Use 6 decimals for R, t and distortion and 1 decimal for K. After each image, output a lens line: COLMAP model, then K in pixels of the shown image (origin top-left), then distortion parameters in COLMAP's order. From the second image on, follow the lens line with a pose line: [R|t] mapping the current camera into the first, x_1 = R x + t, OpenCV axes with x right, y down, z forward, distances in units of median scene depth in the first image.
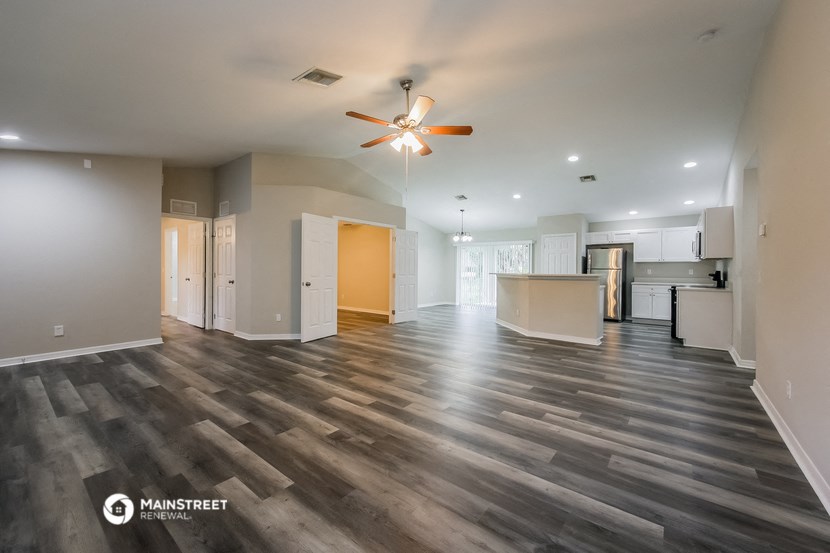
lens RADIAL K [[326.0, 0, 434.2], [0, 326.0, 268.8], [0, 0, 1]] dist [0.000711, 0.000092]
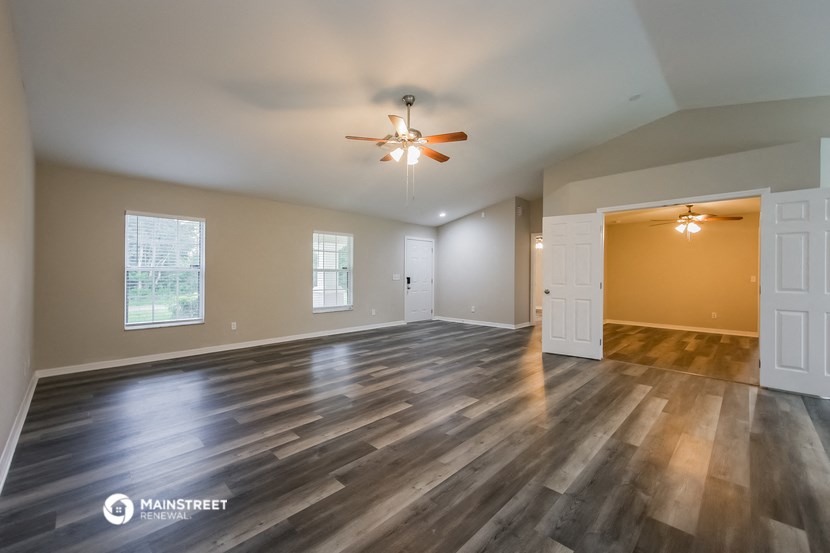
lens RADIAL K [[337.6, 0, 415.0], [0, 337.6, 276.5], [0, 0, 1]] dist [0.000440, 0.000119]
pose [[-0.142755, 0.004184, -0.989749, 1.032453], [-0.001682, 0.999989, 0.004470, -0.003057], [0.989757, 0.002303, -0.142746, 1.227213]]
